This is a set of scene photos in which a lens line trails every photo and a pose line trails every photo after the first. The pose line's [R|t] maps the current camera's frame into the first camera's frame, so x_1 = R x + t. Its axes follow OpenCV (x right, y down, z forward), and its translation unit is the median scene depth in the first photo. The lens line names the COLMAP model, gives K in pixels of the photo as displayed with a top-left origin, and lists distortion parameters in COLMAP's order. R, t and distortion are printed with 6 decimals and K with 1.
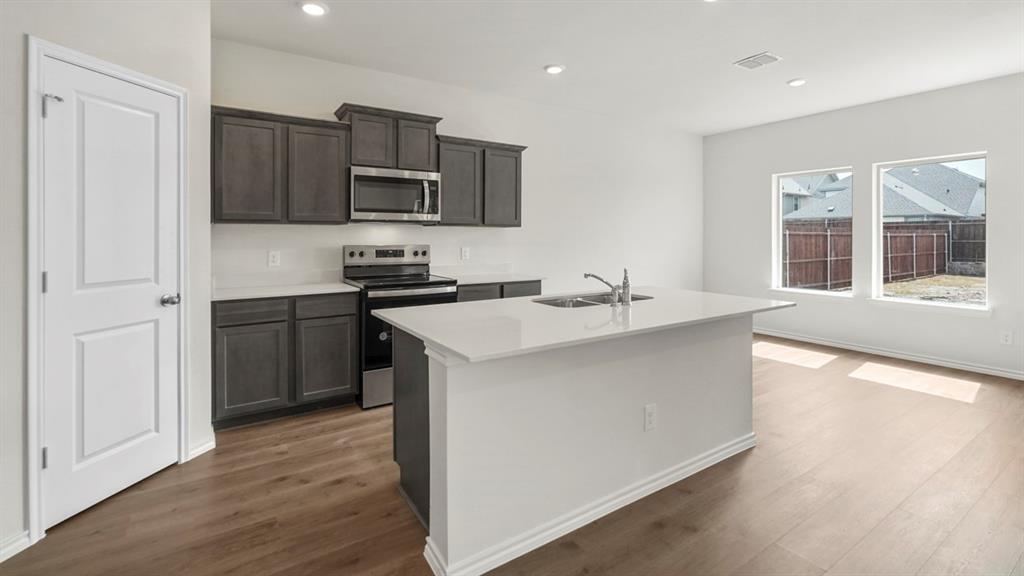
lens RADIAL K [[459.8, 0, 512.0], [0, 459.8, 288.0], [0, 0, 1]] dist [0.000448, 0.000614]
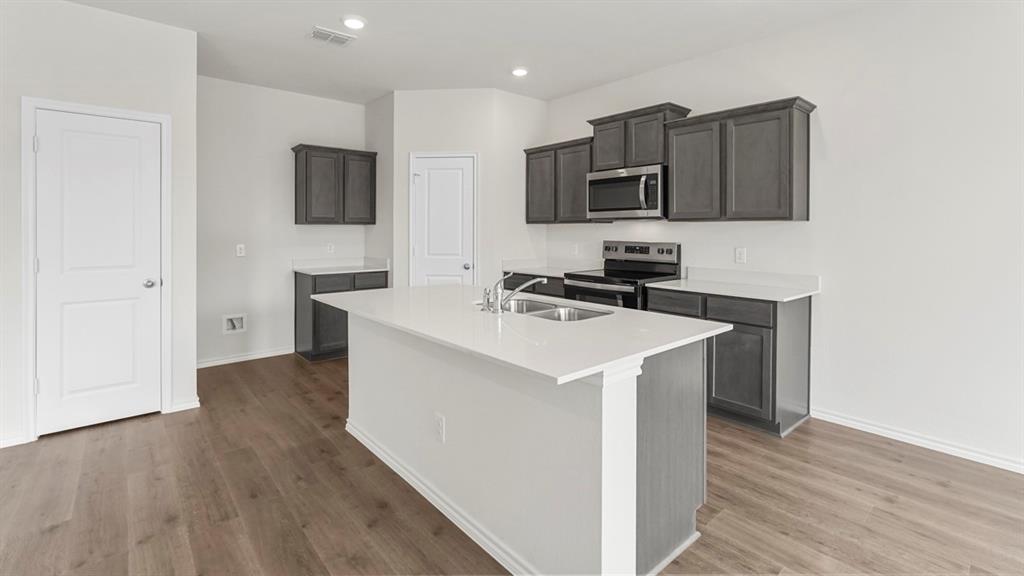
lens RADIAL K [[459.8, 0, 512.0], [0, 459.8, 288.0], [0, 0, 1]] dist [0.000448, 0.000614]
pose [[0.113863, 0.117994, -0.986465, 0.754386], [-0.116569, 0.987651, 0.104681, -0.068442], [0.986634, 0.103071, 0.126212, 0.626793]]
